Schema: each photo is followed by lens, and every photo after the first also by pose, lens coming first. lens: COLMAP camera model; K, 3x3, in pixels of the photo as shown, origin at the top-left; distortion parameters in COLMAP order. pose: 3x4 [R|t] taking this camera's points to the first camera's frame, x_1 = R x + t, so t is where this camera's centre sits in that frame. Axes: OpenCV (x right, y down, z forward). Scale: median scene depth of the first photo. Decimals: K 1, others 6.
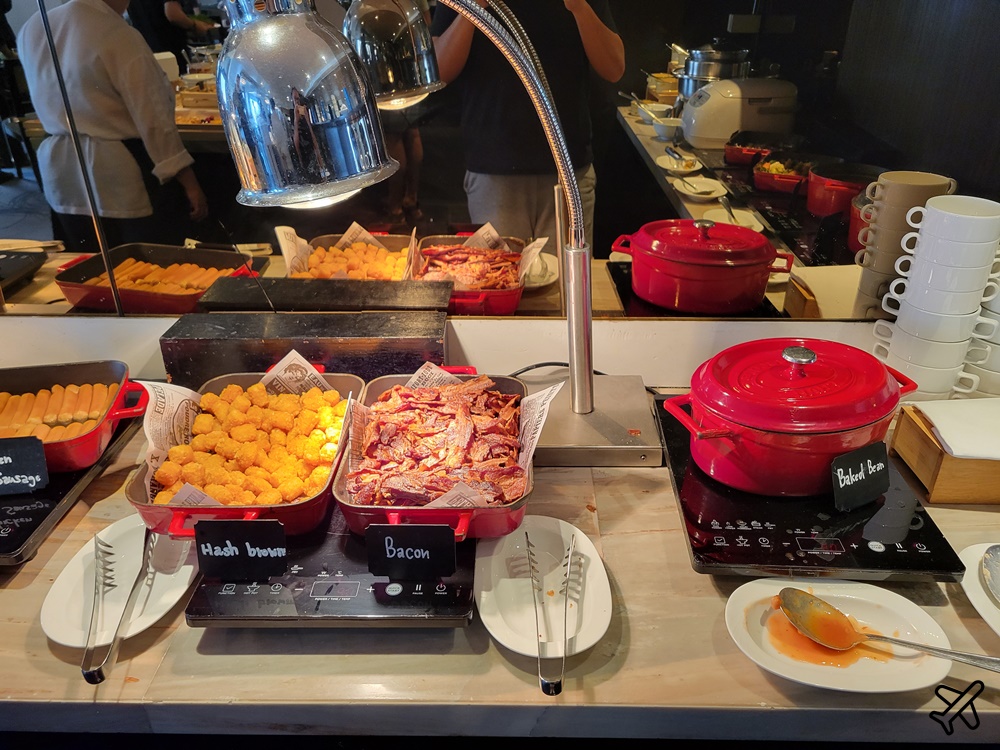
lens RADIAL K [[758.9, 0, 501.3], [0, 758.9, 374.8], [0, 0, 1]] dist [0.003053, -0.000618]
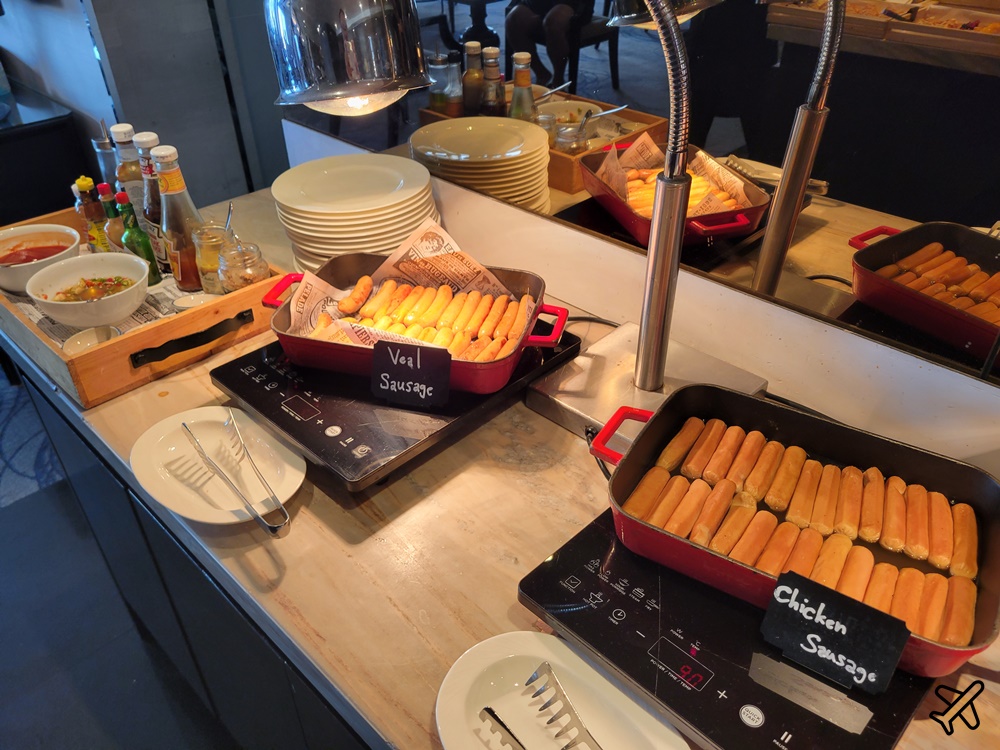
lens RADIAL K [[758.9, 0, 500.6], [0, 758.9, 375.8], [0, 0, 1]] dist [0.003053, -0.000618]
pose [[0.731934, 0.392805, -0.556756, -0.366626], [-0.316375, 0.919604, 0.232883, -0.081457], [0.603473, 0.005688, 0.797364, 0.214977]]
